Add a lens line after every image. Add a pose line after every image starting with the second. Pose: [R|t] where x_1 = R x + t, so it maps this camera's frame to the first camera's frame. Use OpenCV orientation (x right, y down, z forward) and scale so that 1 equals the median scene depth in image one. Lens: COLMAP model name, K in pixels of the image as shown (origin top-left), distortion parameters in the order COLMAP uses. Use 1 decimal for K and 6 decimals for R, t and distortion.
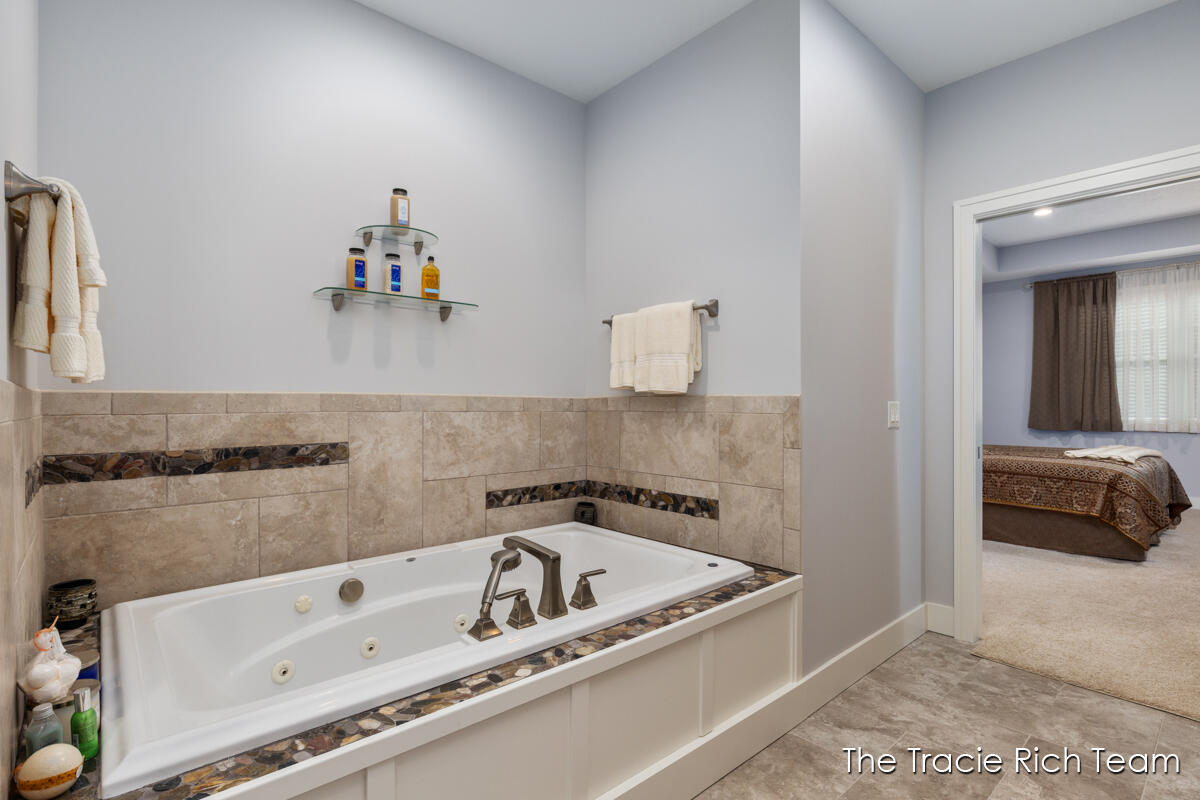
lens RADIAL K [[582.3, 0, 602.6], [0, 582.3, 403.3], [0, 0, 1]] dist [-0.009346, 0.001515]
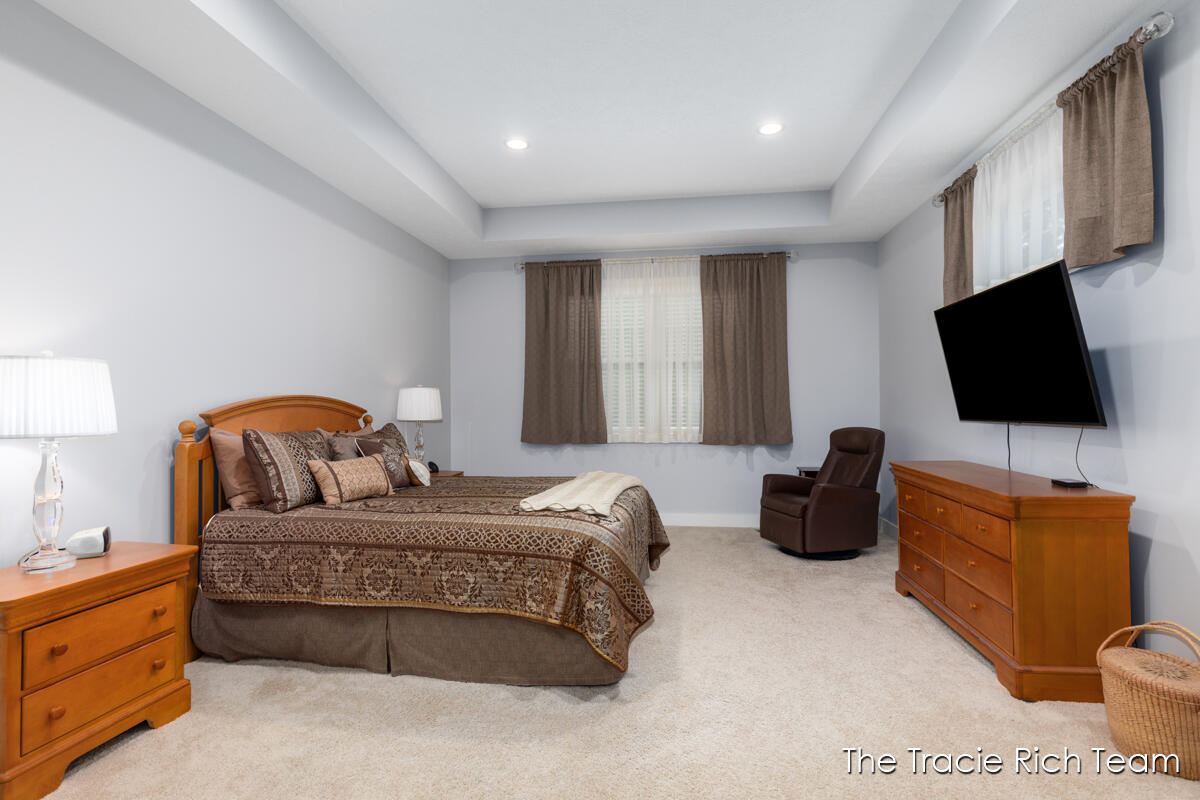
lens RADIAL K [[564.3, 0, 604.5], [0, 564.3, 397.9], [0, 0, 1]] dist [-0.006617, -0.001184]
pose [[0.761261, 0.004452, 0.648430, 0.535992], [0.006465, 0.999875, -0.014454, -0.012198], [-0.648413, 0.015195, 0.761137, 0.554581]]
